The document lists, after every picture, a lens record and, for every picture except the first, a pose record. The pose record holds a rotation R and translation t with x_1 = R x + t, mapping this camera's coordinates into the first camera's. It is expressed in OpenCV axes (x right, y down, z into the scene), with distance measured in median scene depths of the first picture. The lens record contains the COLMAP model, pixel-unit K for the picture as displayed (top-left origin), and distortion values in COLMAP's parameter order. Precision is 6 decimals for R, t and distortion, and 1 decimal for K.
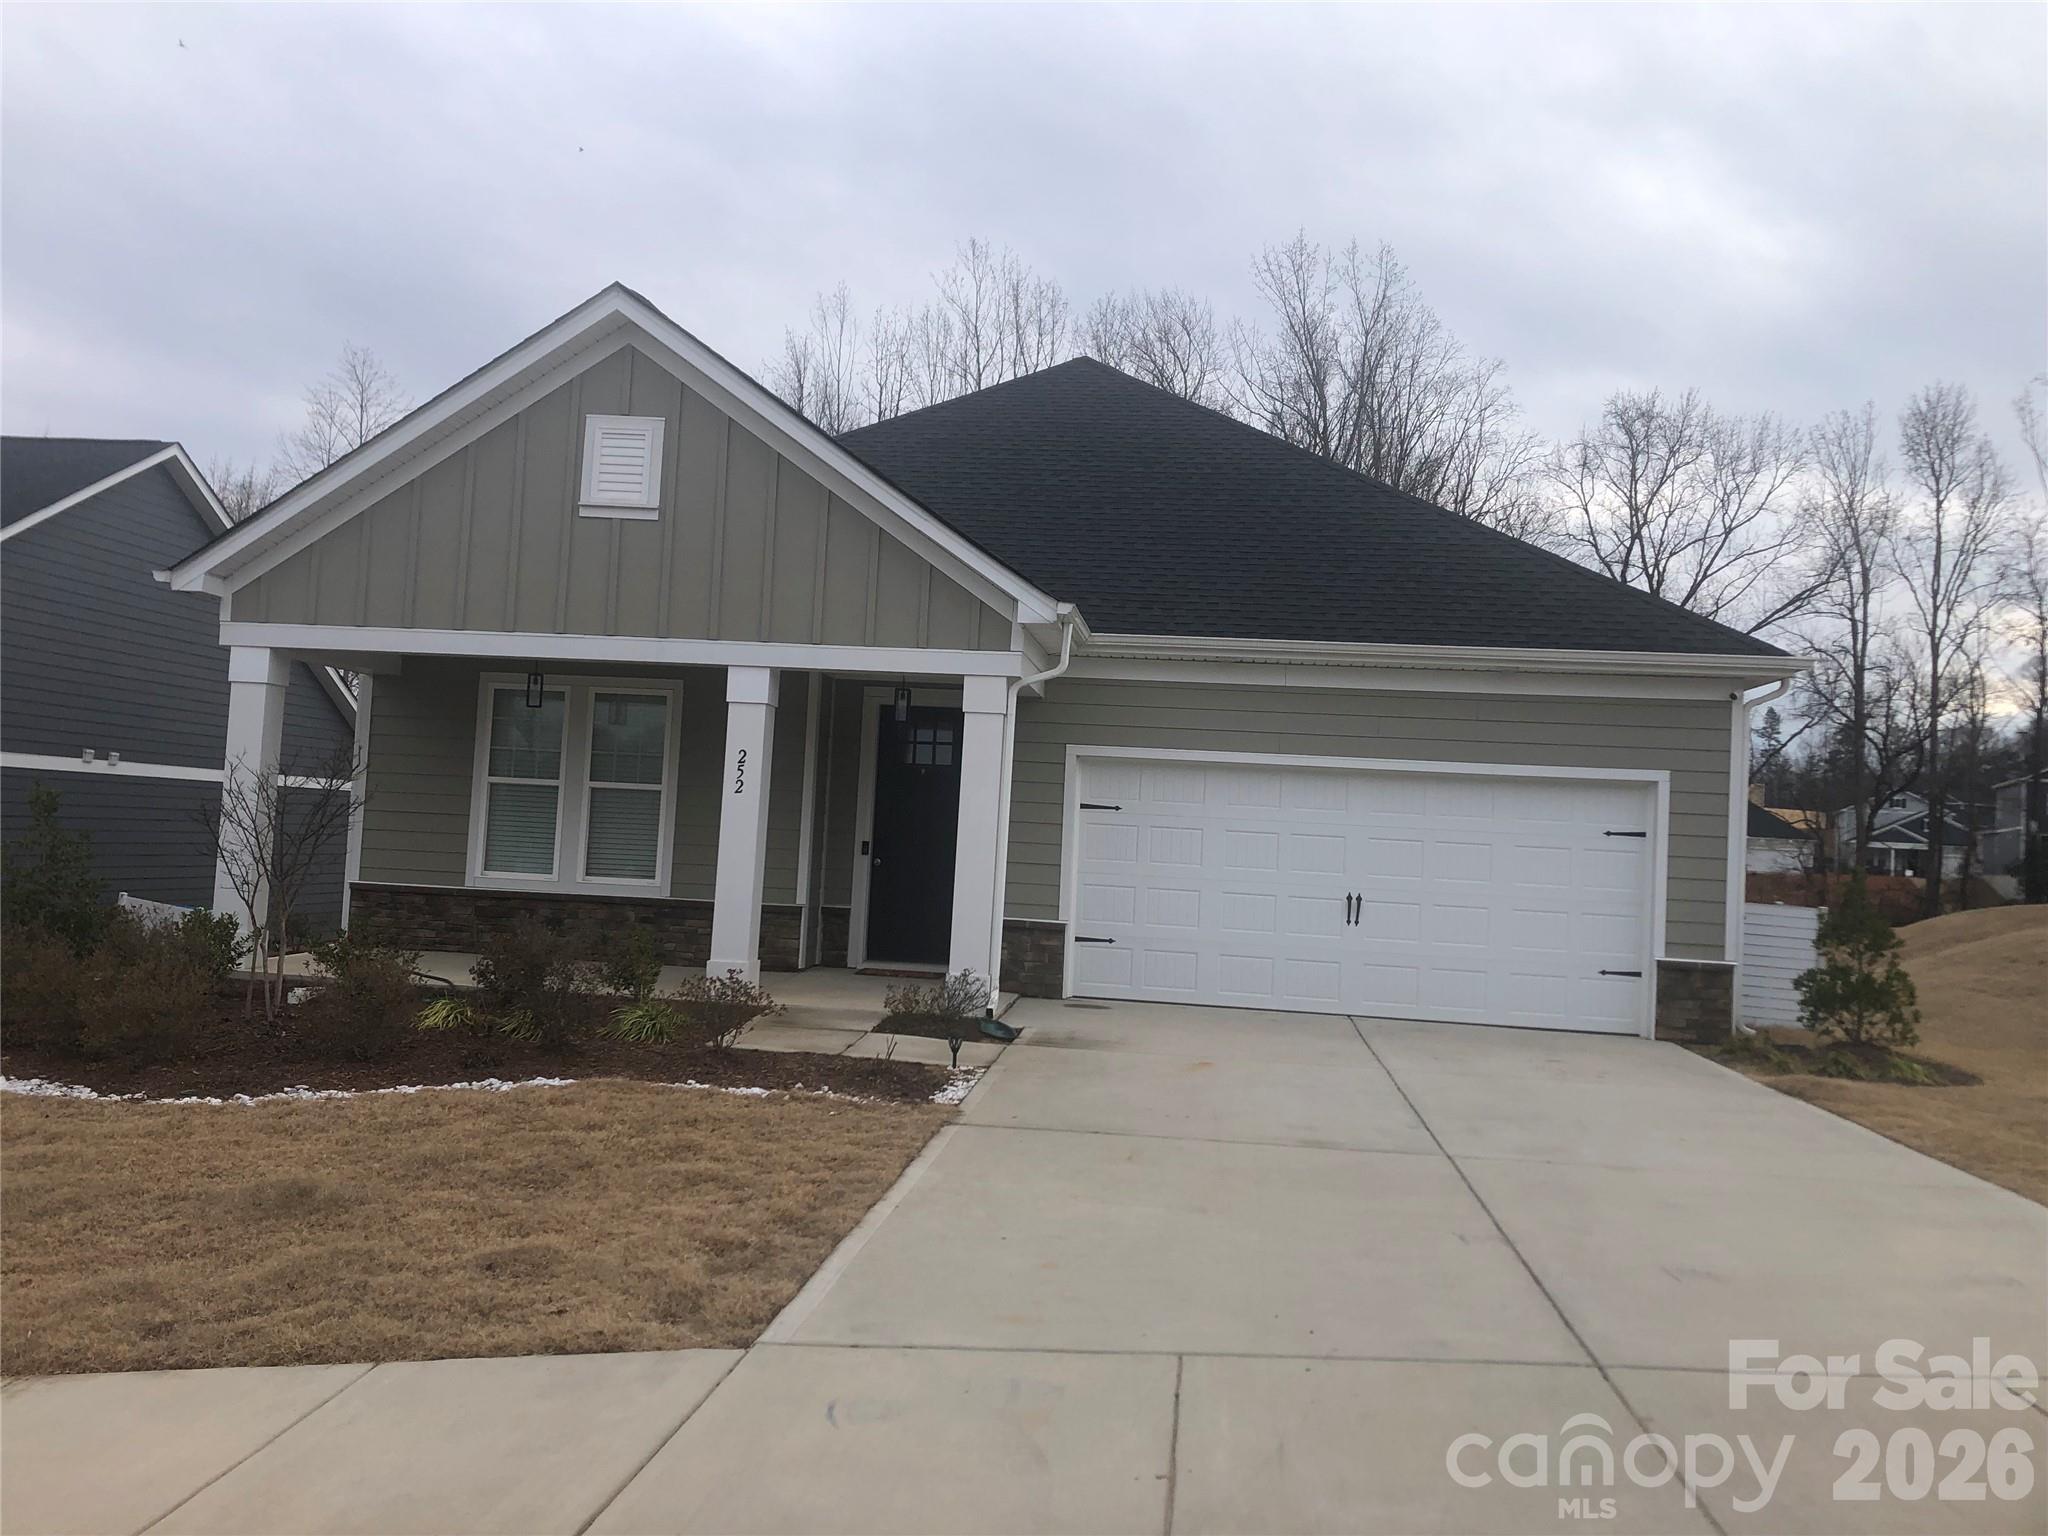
lens RADIAL K [[1646.1, 0, 1023.9], [0, 1646.1, 757.3], [0, 0, 1]] dist [0.019530, -0.004047]
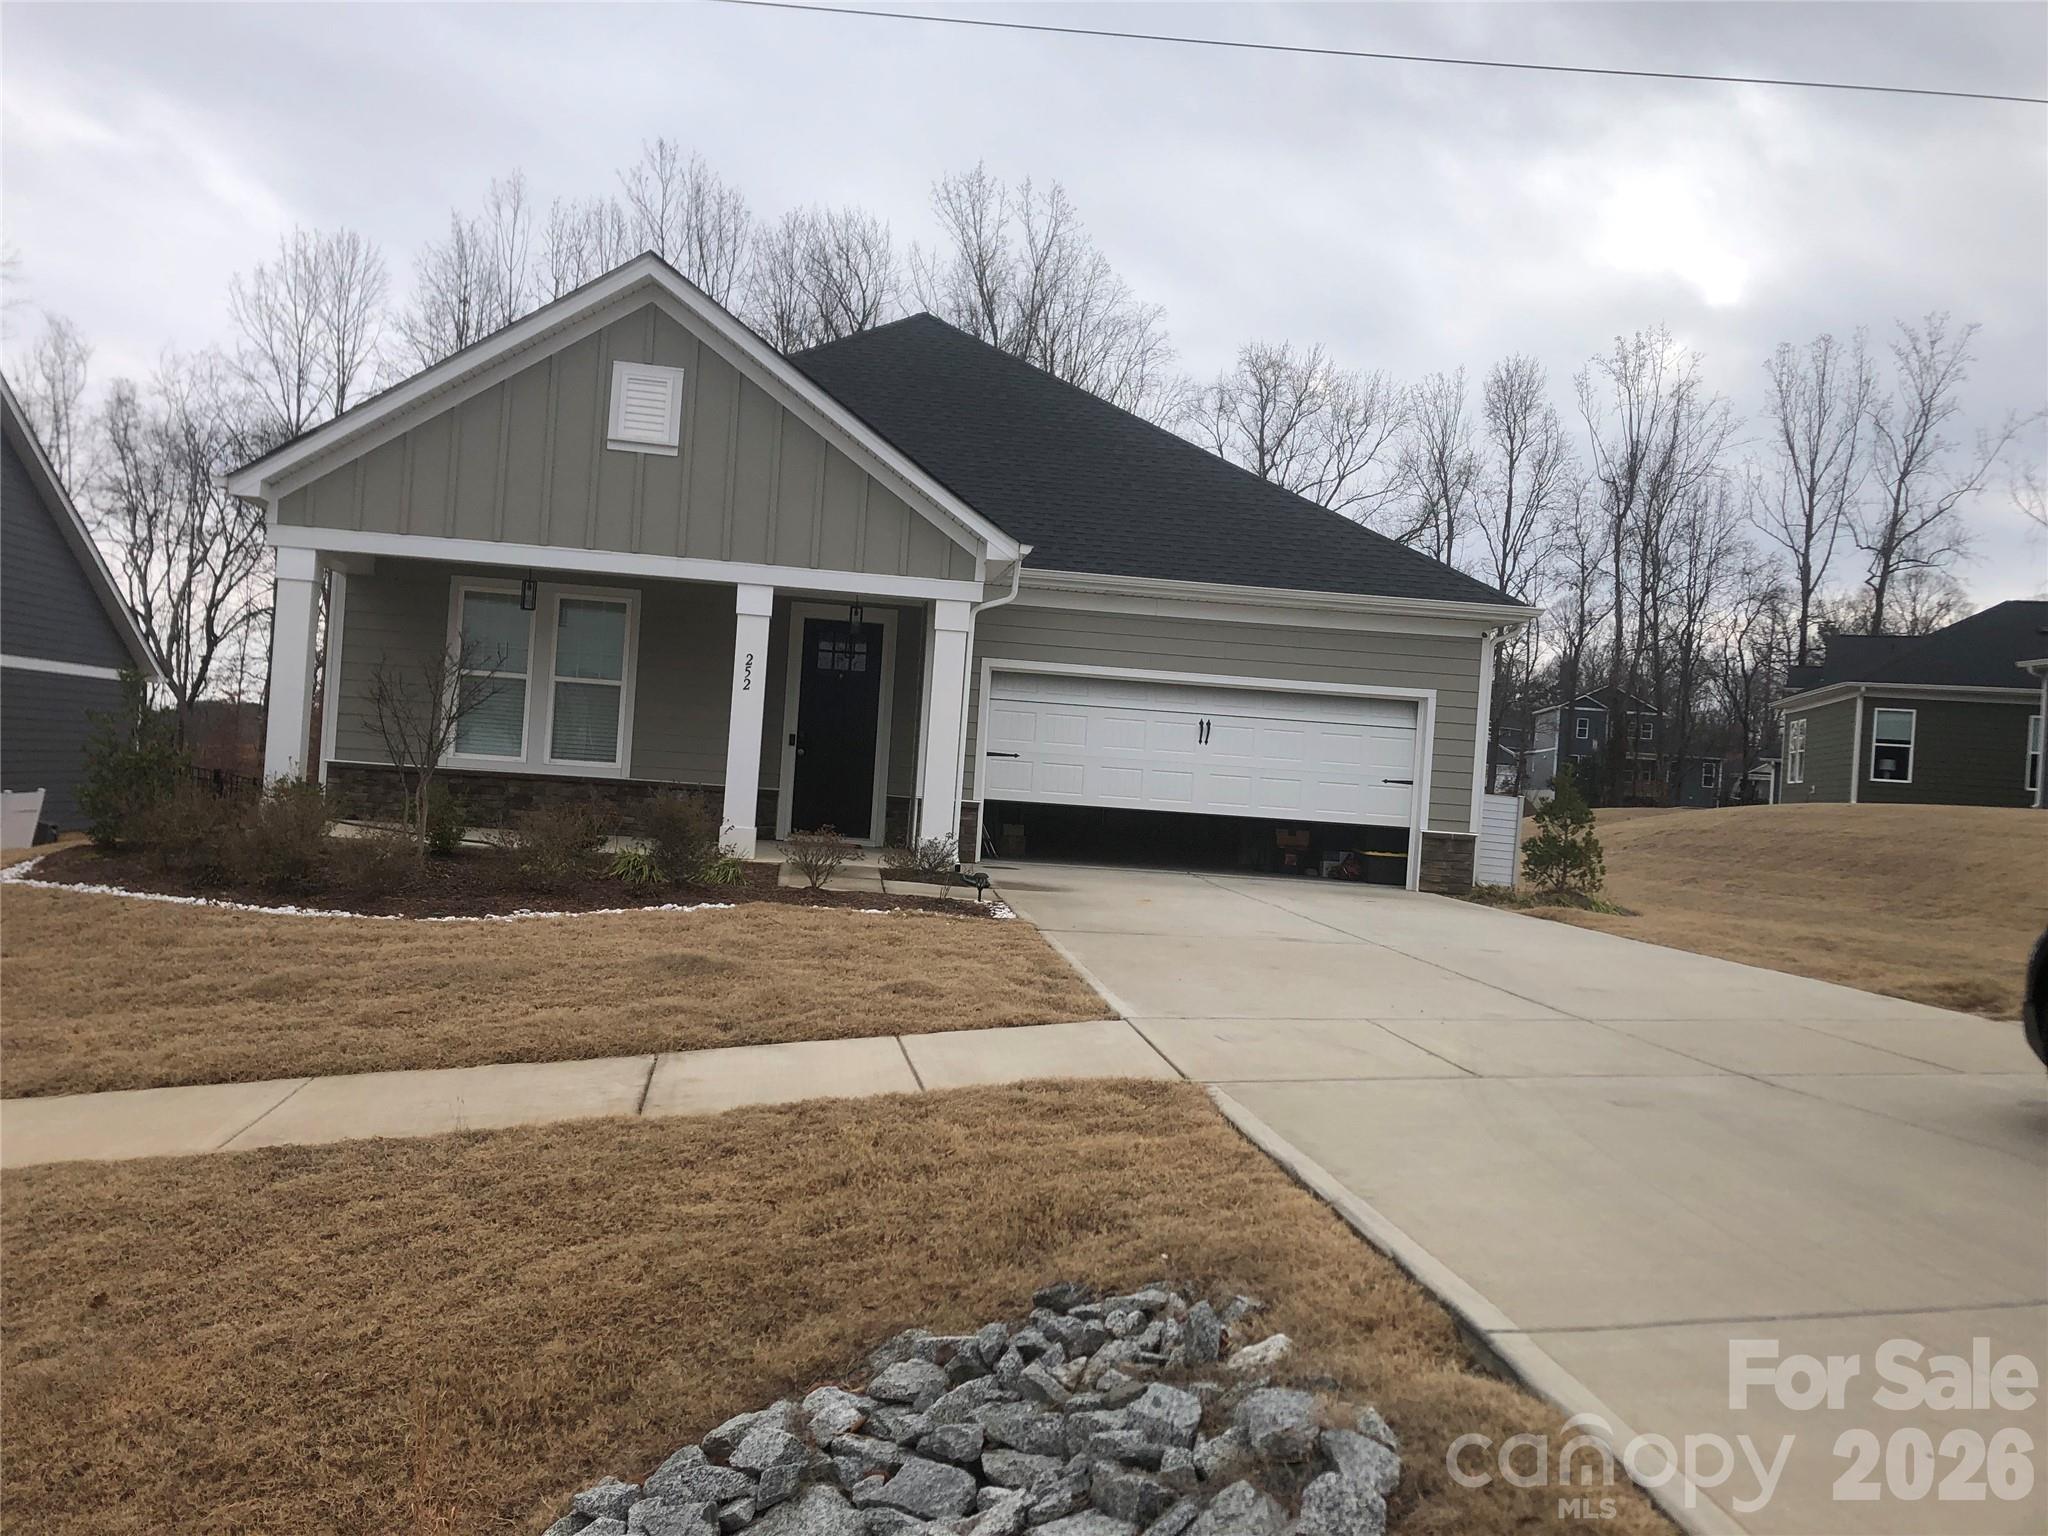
lens RADIAL K [[1641.2, 0, 1023.9], [0, 1641.2, 783.2], [0, 0, 1]] dist [0.034806, -0.064275]
pose [[0.971502, 0.011577, 0.236750, -0.217951], [-0.028047, 0.997404, 0.066319, 0.003913], [-0.235368, -0.071069, 0.969304, -0.186852]]
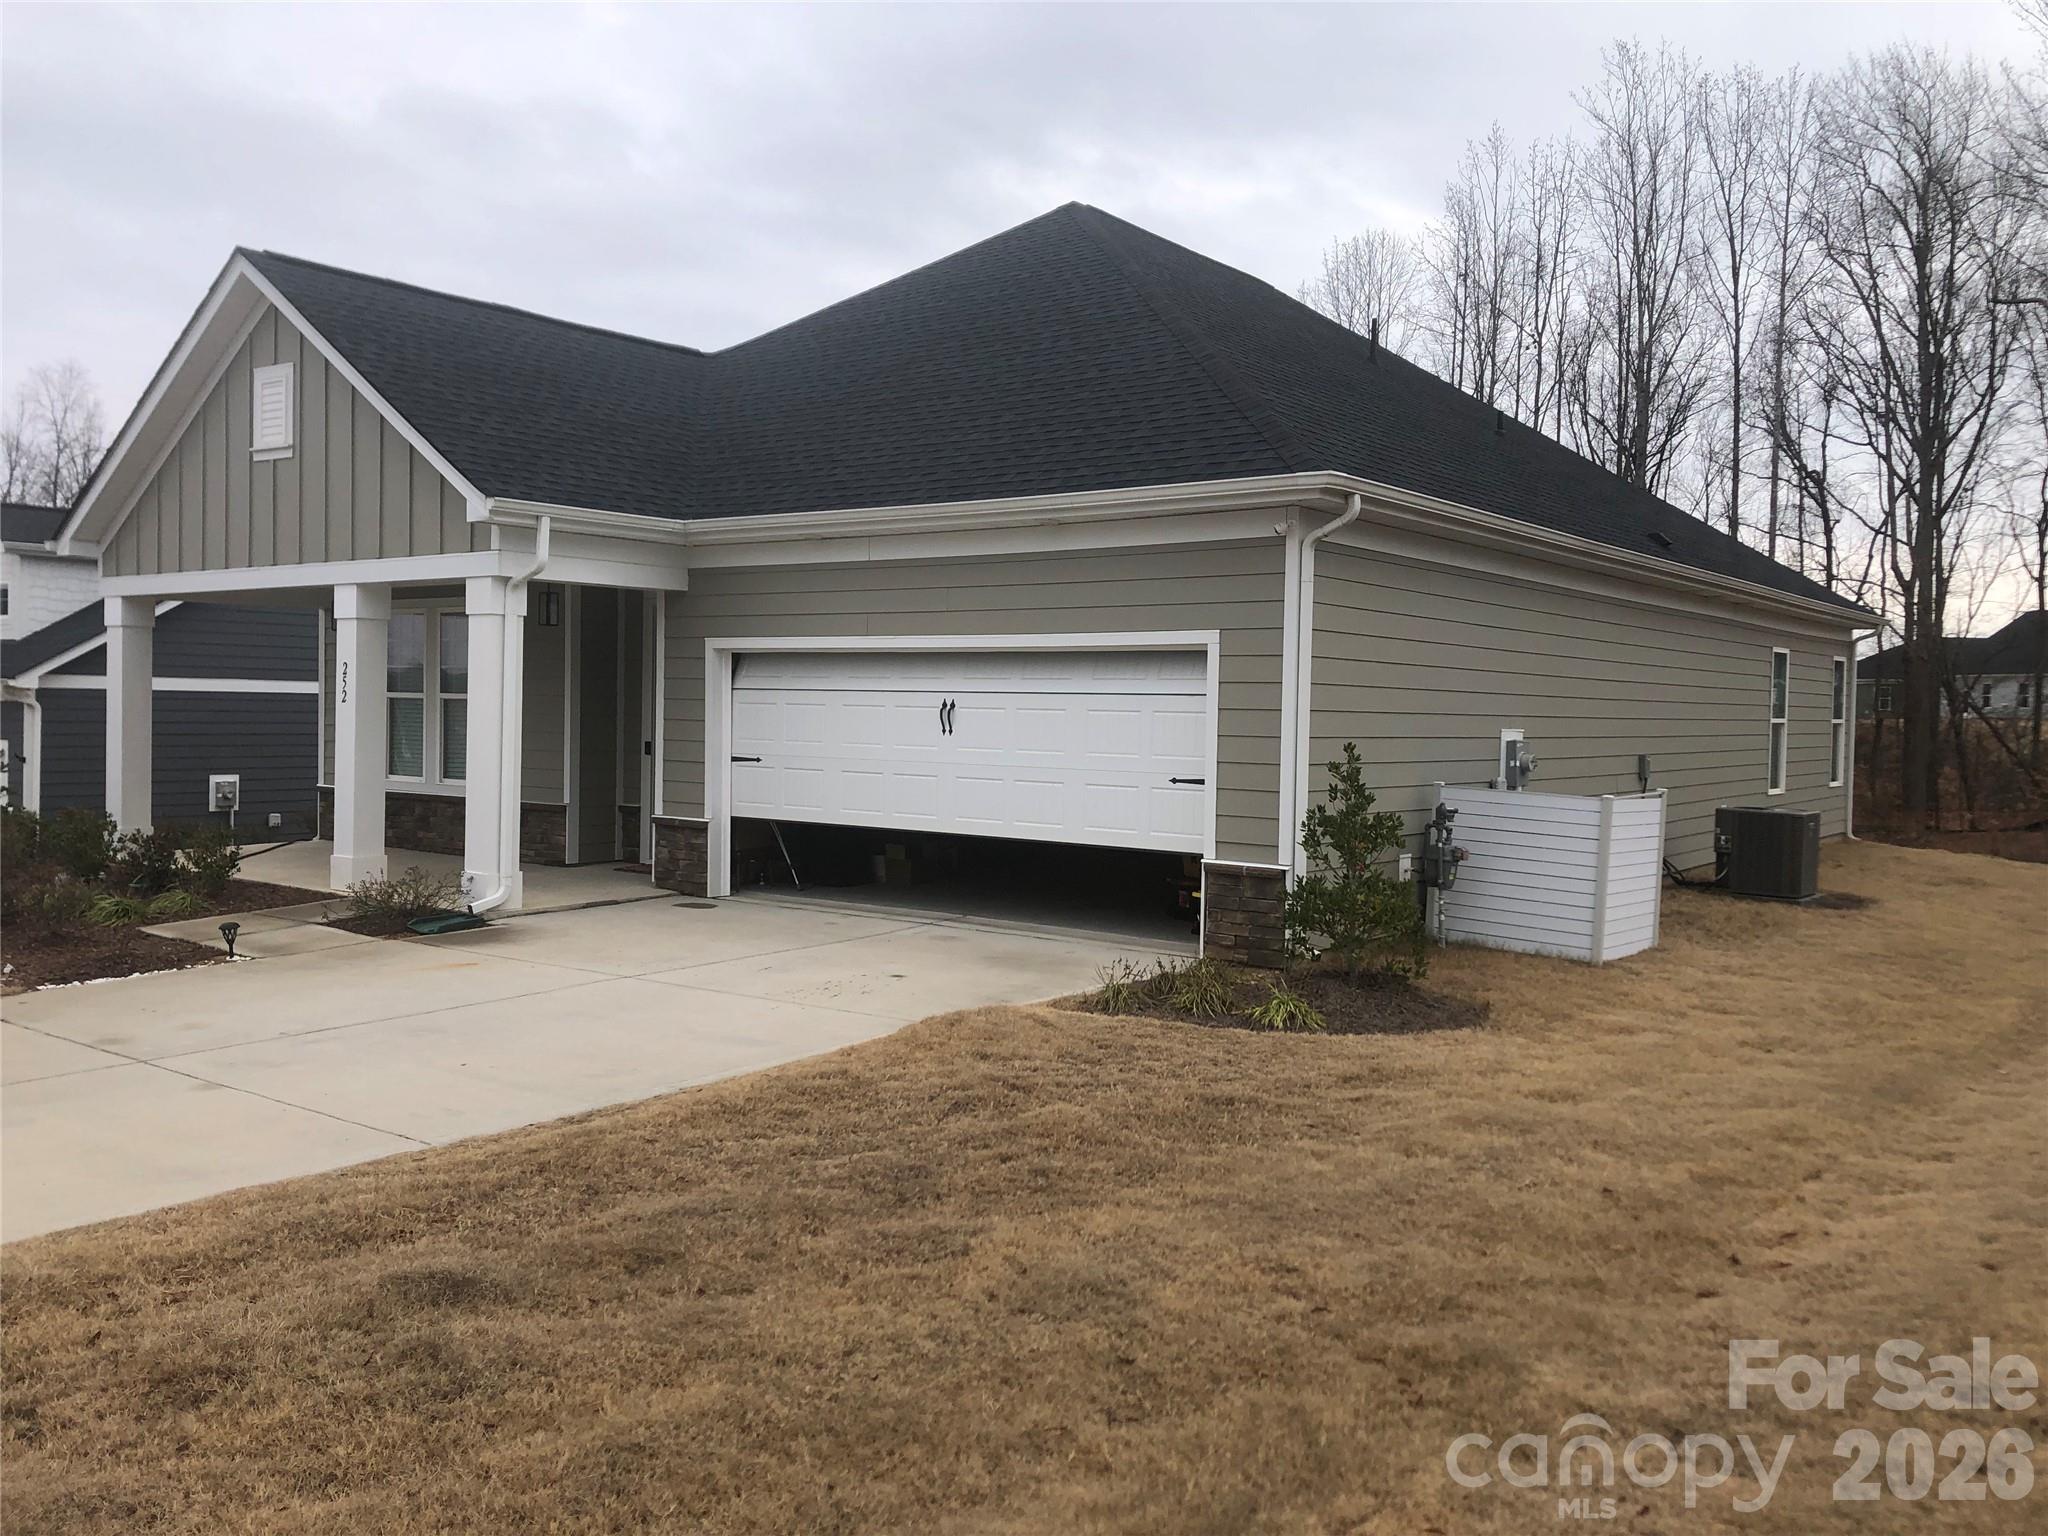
lens RADIAL K [[1705.7, 0, 1049.8], [0, 1705.7, 763.9], [0, 0, 1]] dist [-0.000494, -0.001836]
pose [[0.865599, -0.018027, -0.500413, 0.667863], [0.049256, 0.997570, 0.049265, 0.025680], [0.498309, -0.067292, 0.864384, 0.211621]]
